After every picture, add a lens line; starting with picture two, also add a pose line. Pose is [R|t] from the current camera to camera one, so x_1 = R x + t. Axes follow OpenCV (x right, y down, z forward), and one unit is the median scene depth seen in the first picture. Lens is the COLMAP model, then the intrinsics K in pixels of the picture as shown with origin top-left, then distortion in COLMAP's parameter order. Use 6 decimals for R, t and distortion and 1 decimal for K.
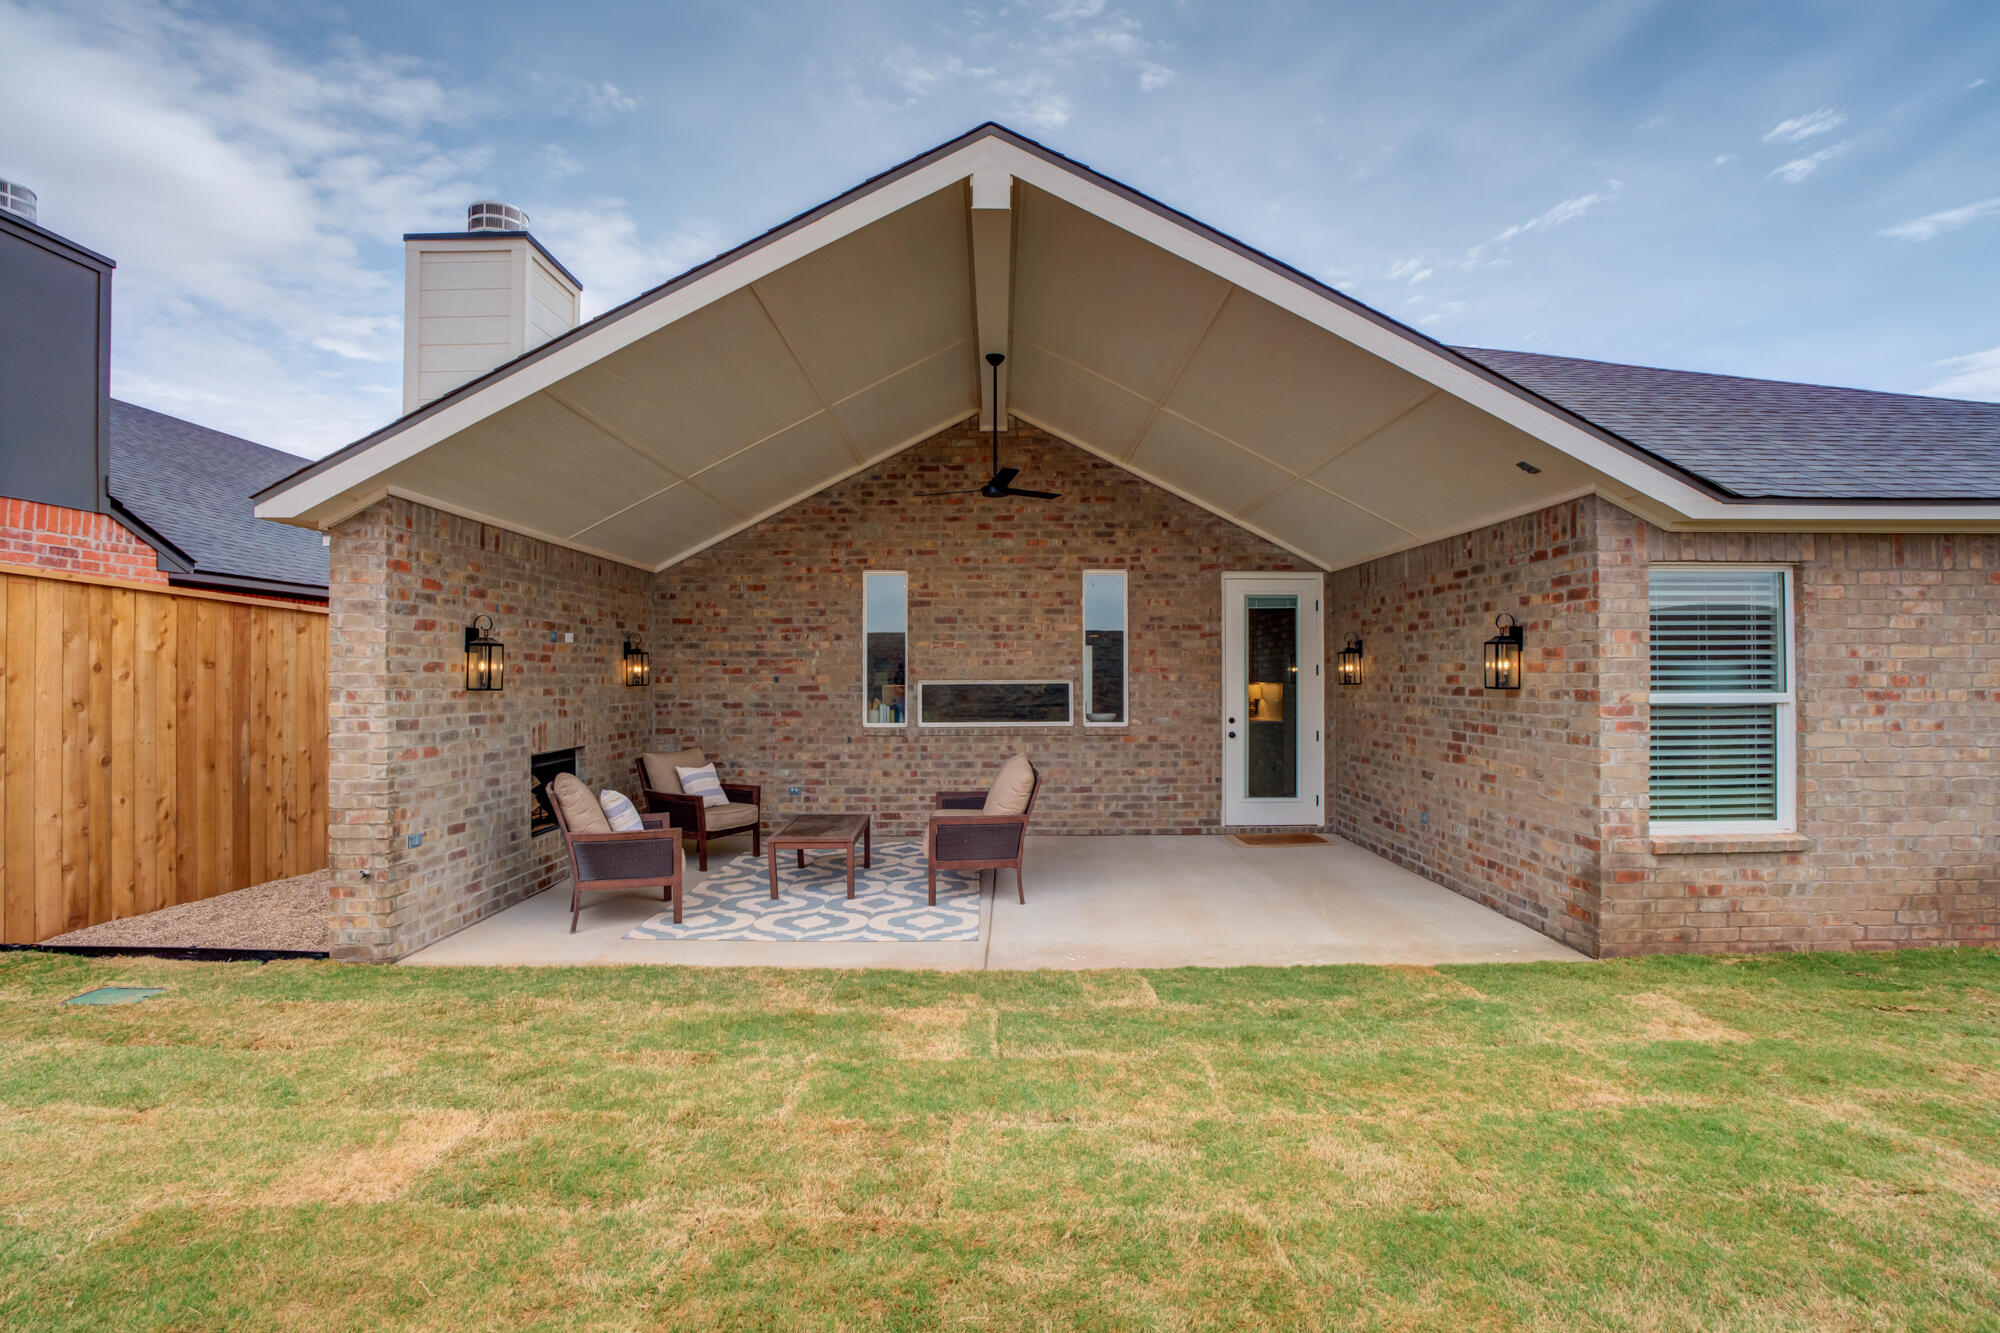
lens RADIAL K [[935.0, 0, 999.4], [0, 935.0, 663.1], [0, 0, 1]] dist [-0.075201, 0.029678]
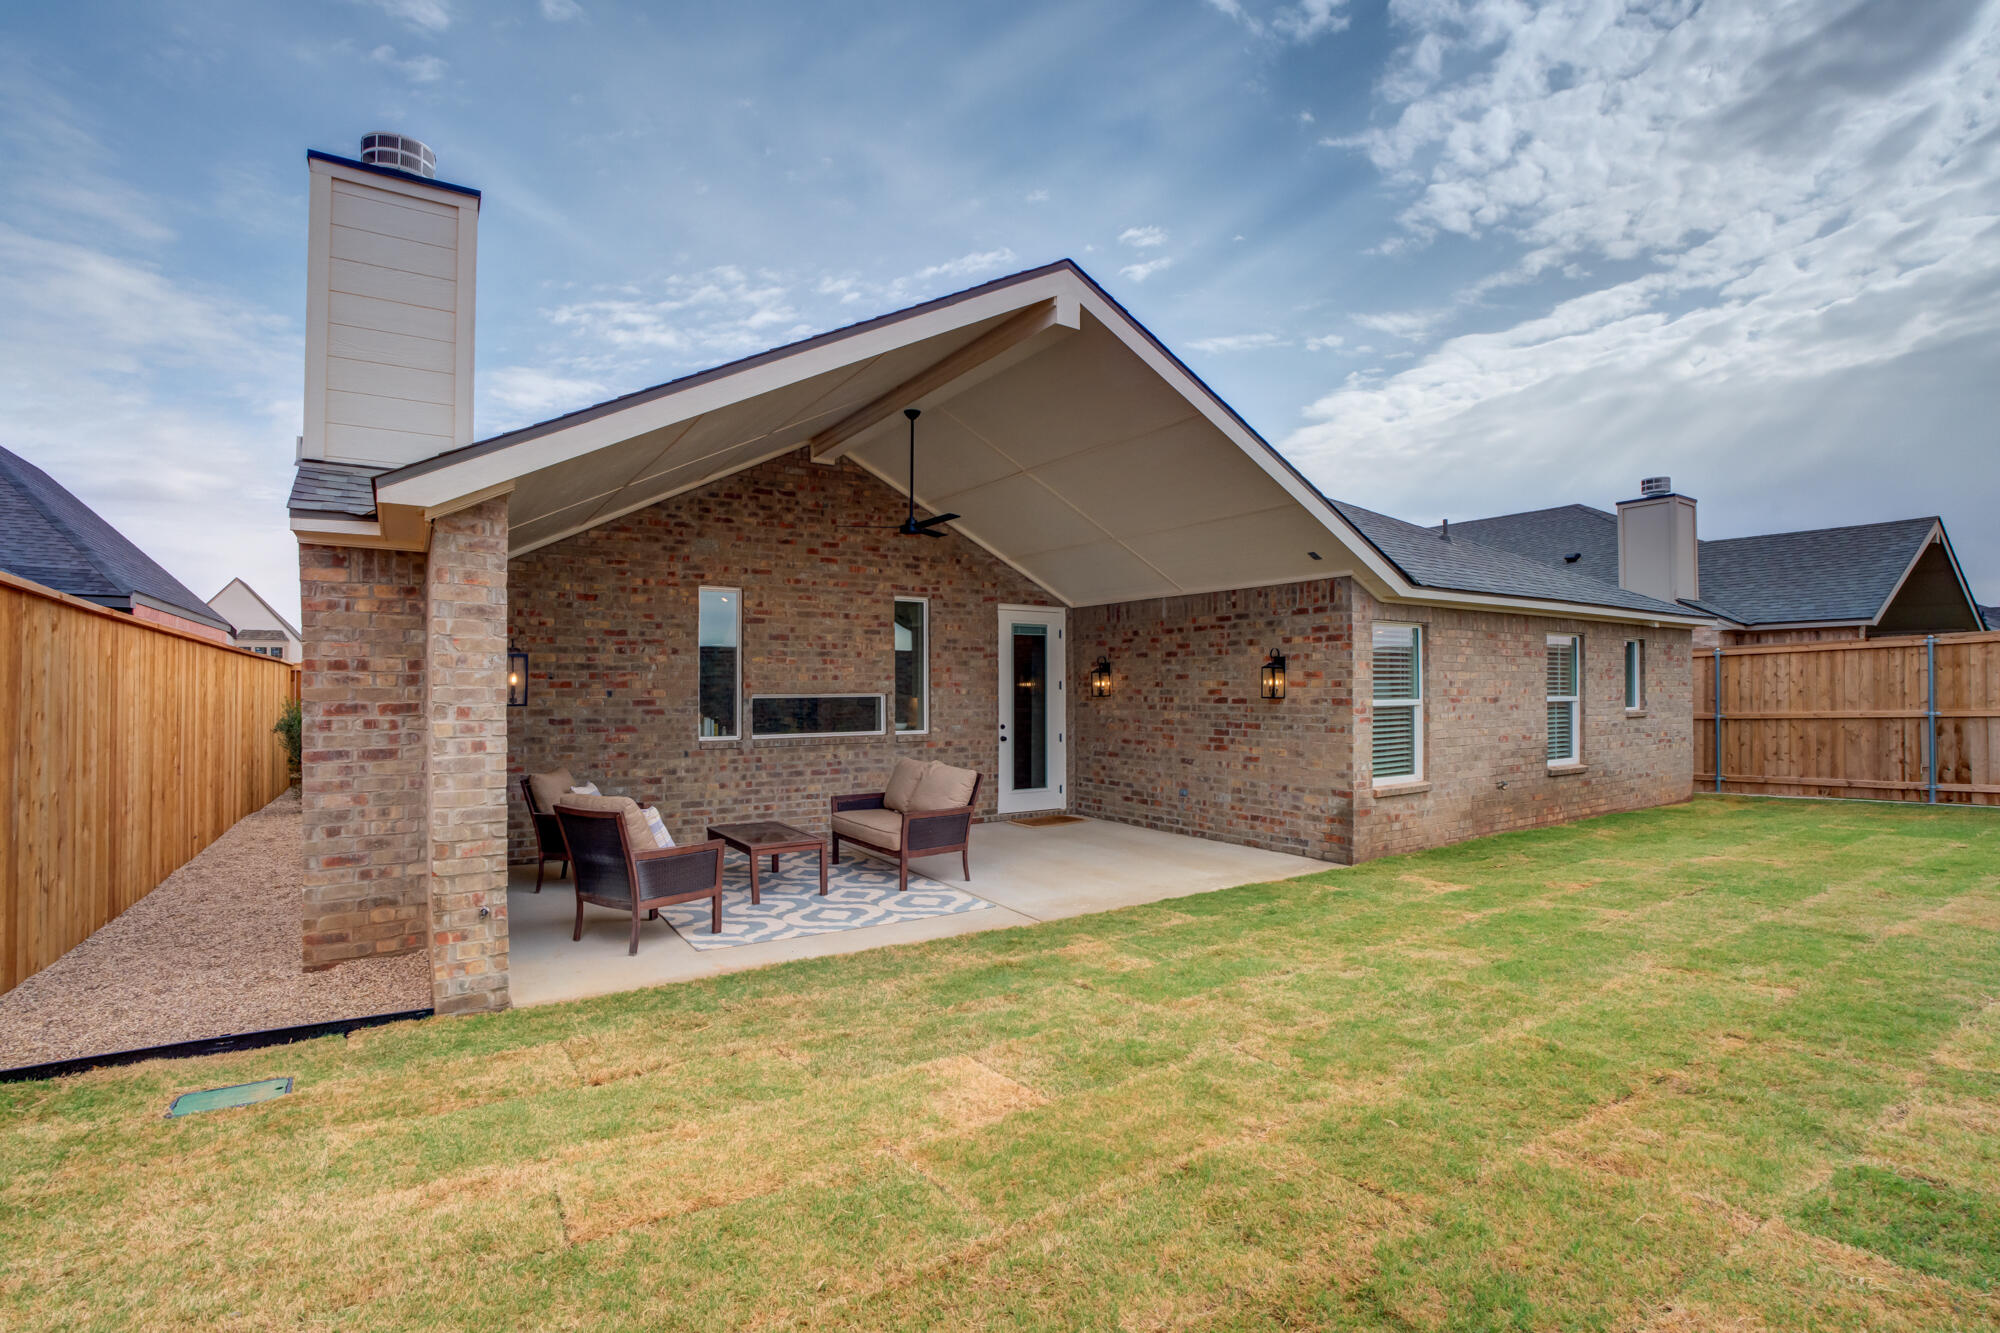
lens RADIAL K [[932.9, 0, 1007.6], [0, 932.9, 673.9], [0, 0, 1]] dist [-0.077830, 0.030046]
pose [[0.834784, 0.008758, 0.550508, -0.579309], [-0.006320, 0.999960, -0.006324, 0.000658], [-0.550542, 0.001800, 0.834806, -0.023130]]
